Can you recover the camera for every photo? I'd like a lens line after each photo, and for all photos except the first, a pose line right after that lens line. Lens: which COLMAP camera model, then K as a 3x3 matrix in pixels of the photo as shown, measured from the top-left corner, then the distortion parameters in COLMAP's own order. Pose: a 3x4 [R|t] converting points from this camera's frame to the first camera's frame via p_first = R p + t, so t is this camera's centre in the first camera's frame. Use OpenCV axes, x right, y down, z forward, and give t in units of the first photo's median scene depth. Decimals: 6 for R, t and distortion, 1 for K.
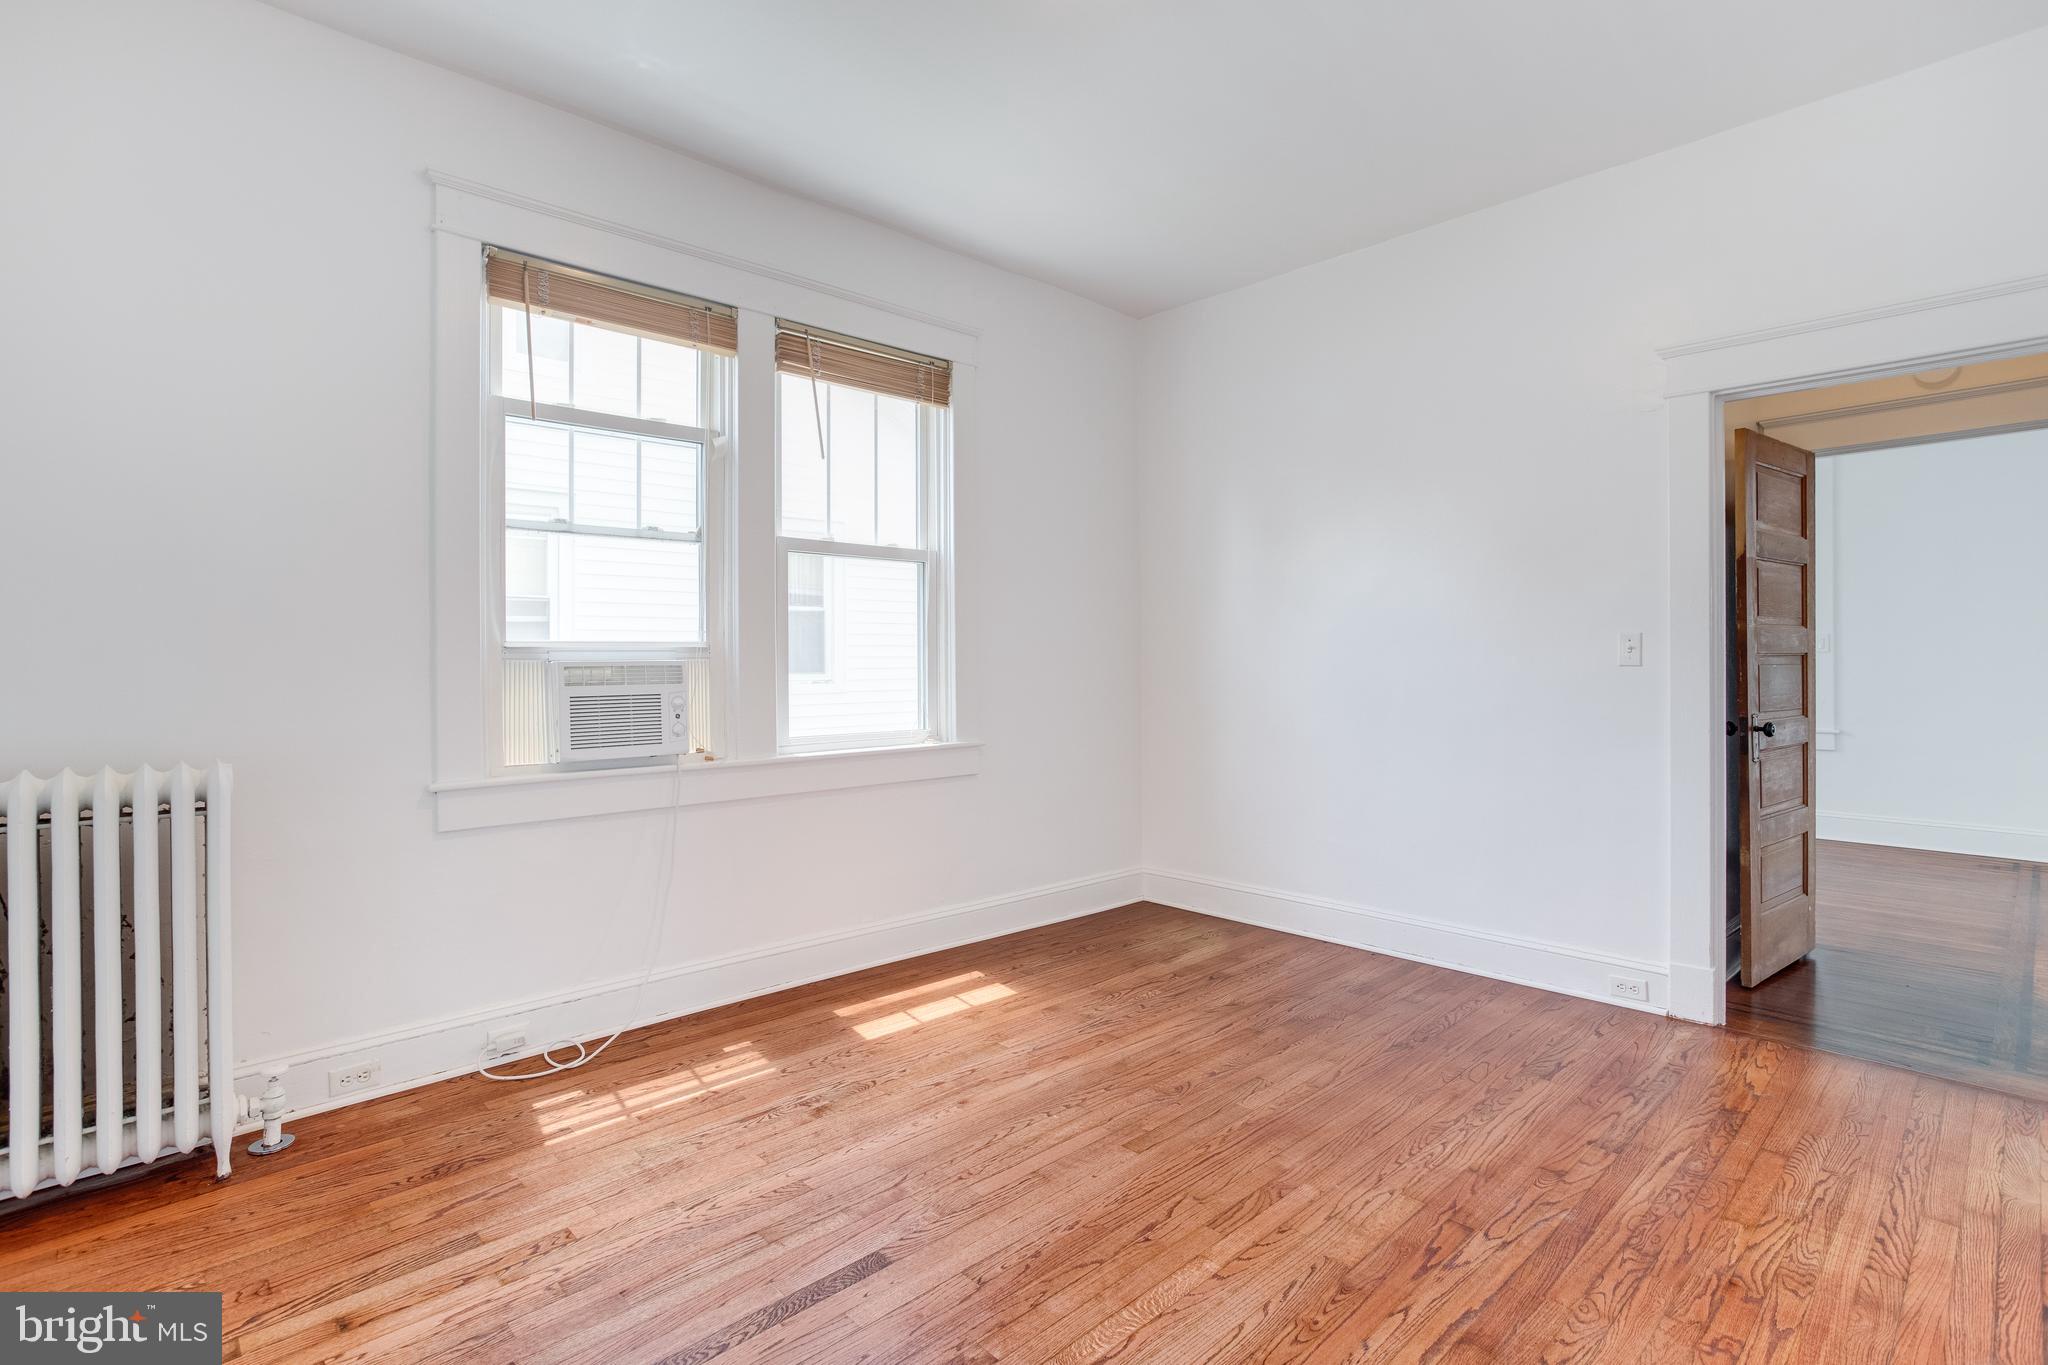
lens RADIAL K [[1003.8, 0, 1010.5], [0, 1003.8, 692.2], [0, 0, 1]] dist [-0.006073, 0.001427]
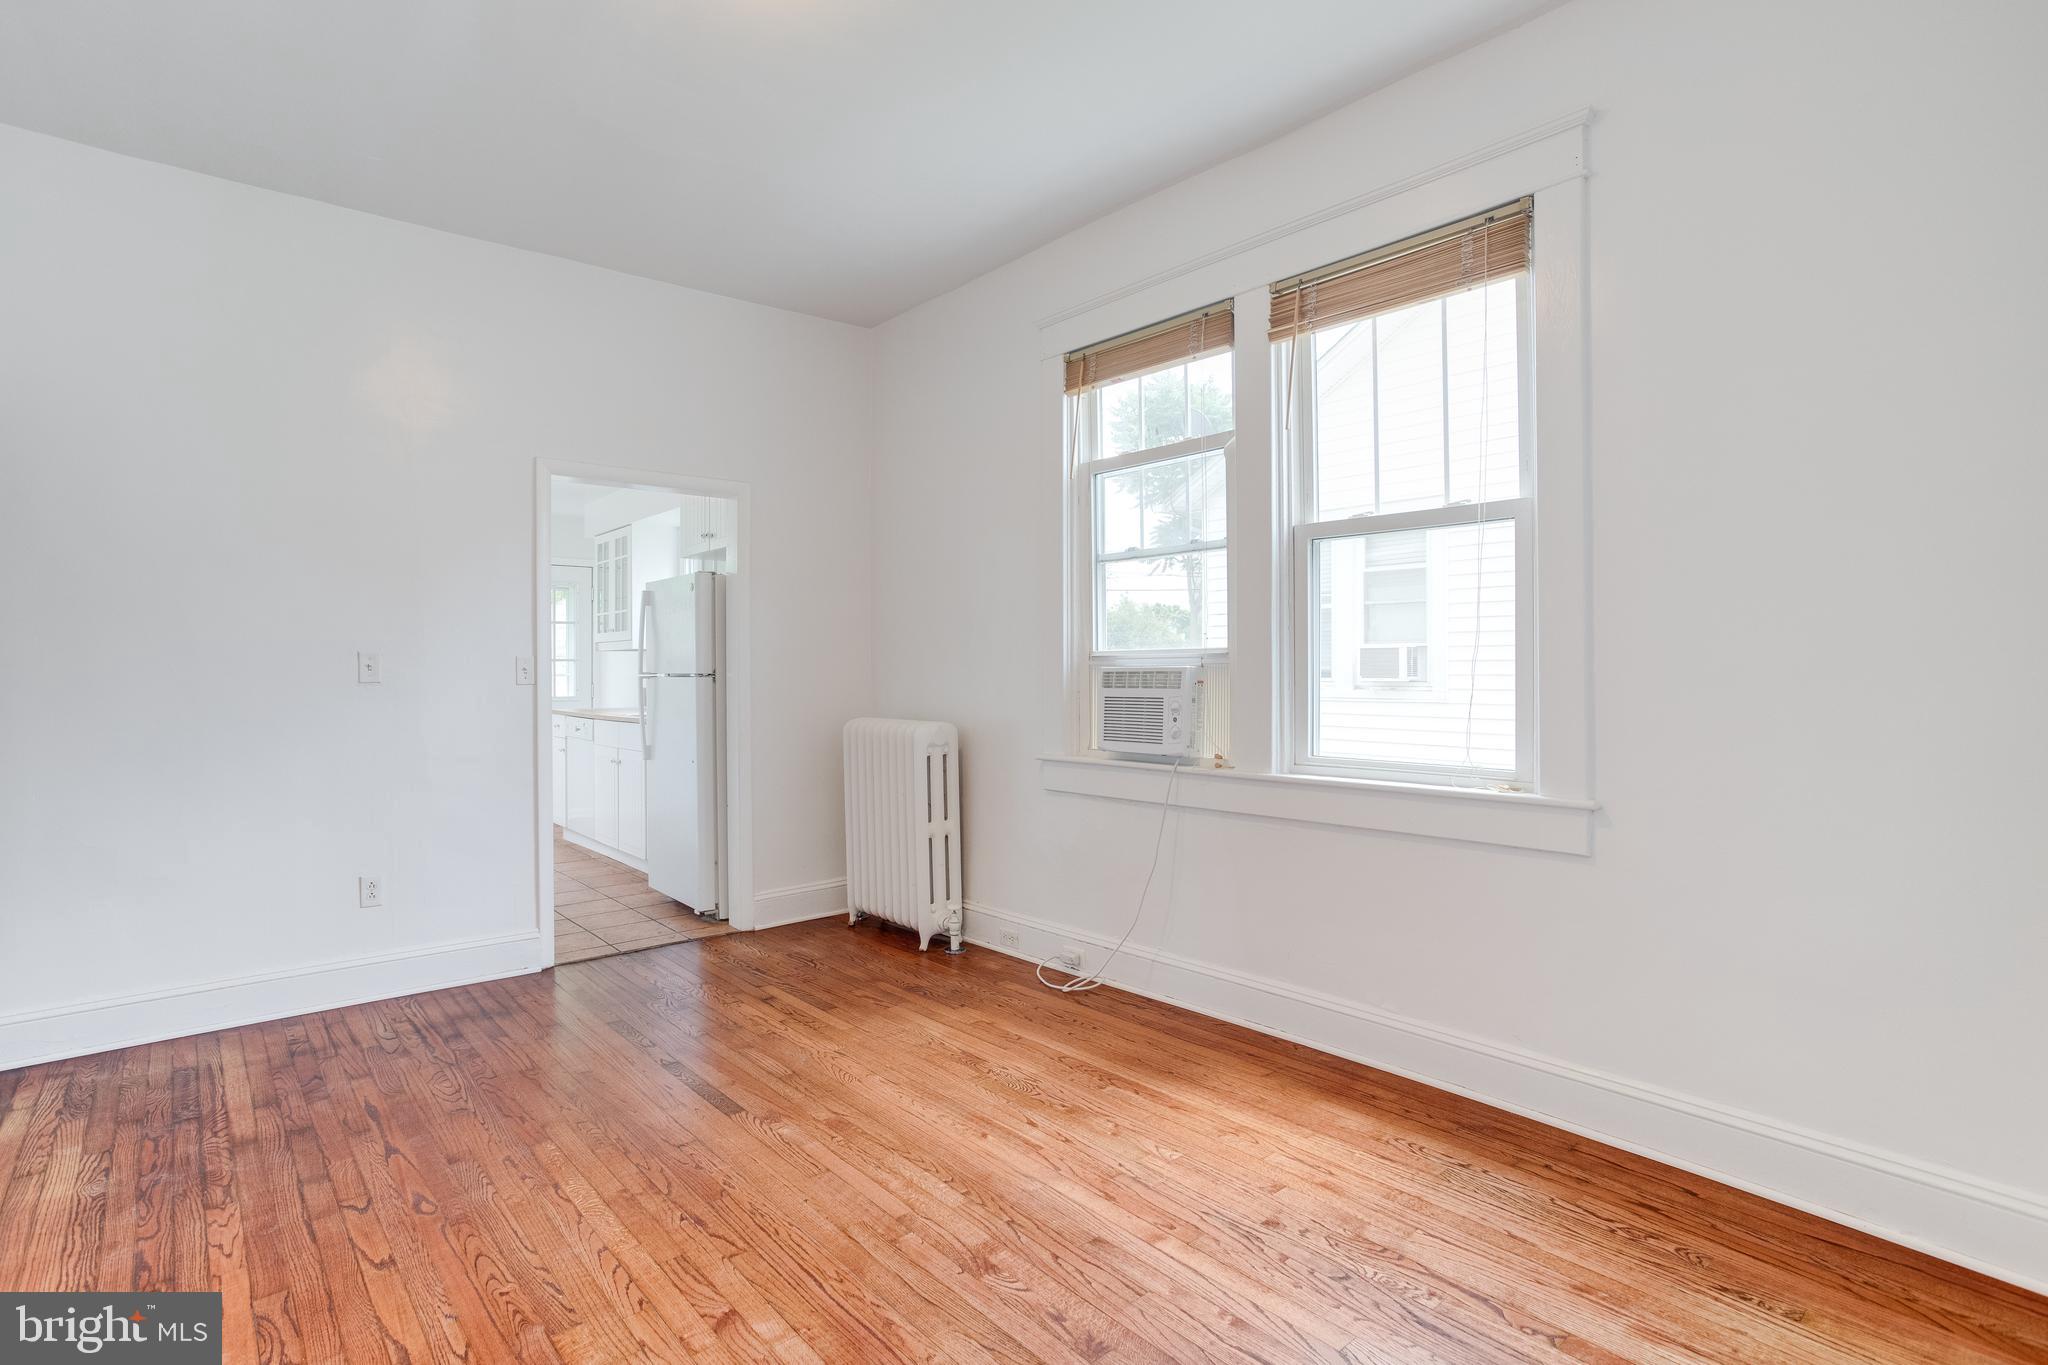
lens RADIAL K [[1024.0, 0, 1008.3], [0, 1024.0, 690.6], [0, 0, 1]] dist [-0.011799, 0.001449]
pose [[-0.055719, 0.021390, -0.998217, 0.807565], [-0.027478, 0.999359, 0.022948, -0.027746], [0.998068, 0.028708, -0.055096, 0.954091]]
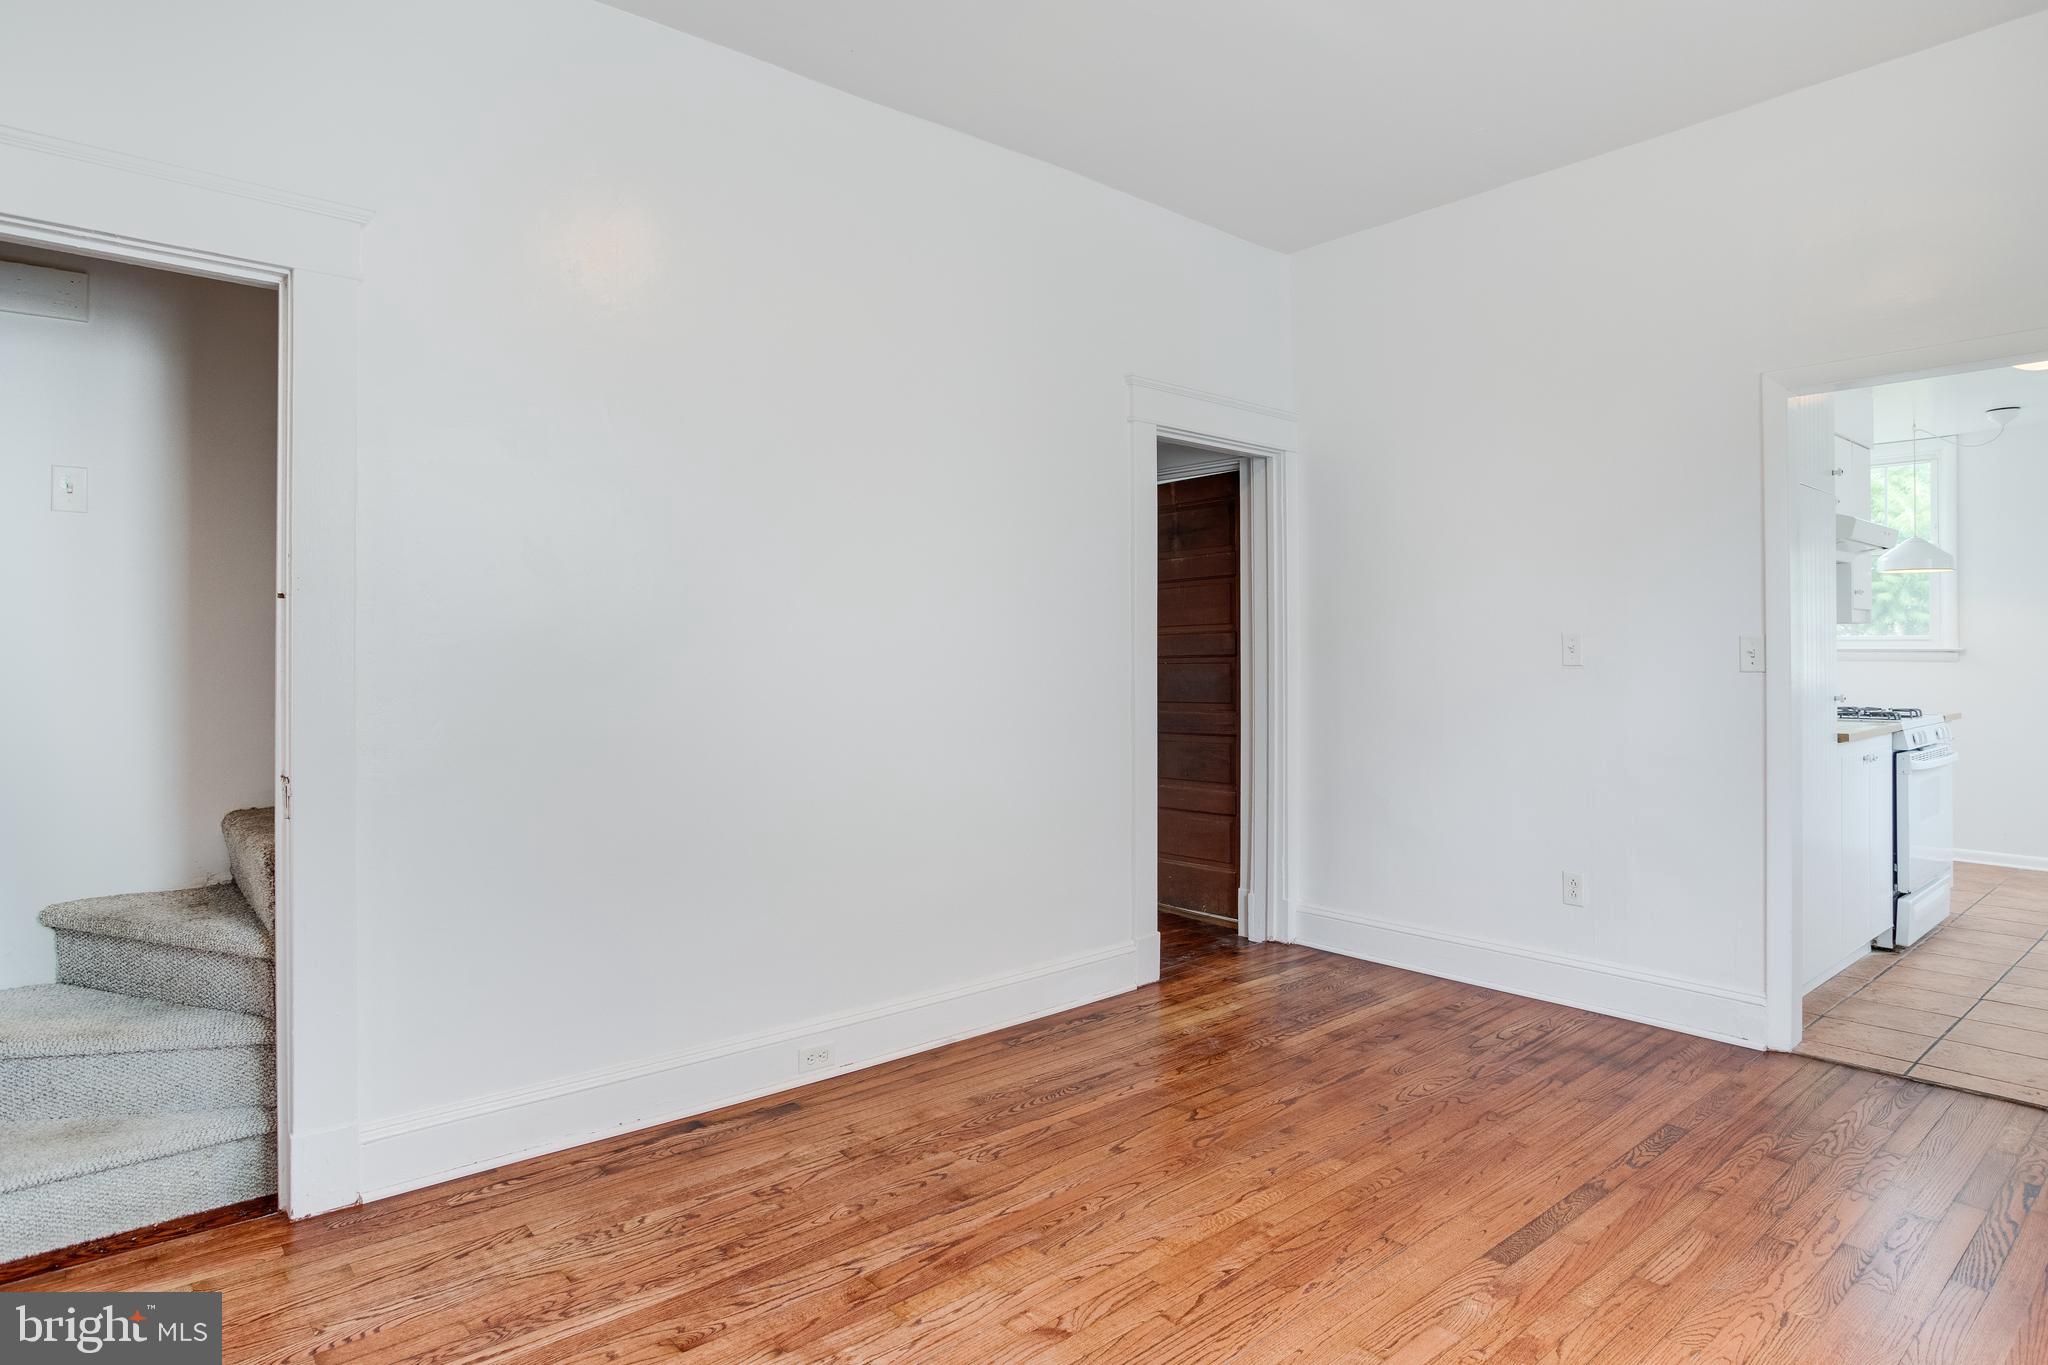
lens RADIAL K [[1116.1, 0, 1013.5], [0, 1116.1, 675.7], [0, 0, 1]] dist [-0.025625, -0.002480]
pose [[-0.998919, 0.000779, 0.046488, 0.197966], [0.003283, 0.998546, 0.053811, -0.045779], [-0.046378, 0.053905, -0.997468, 1.387417]]
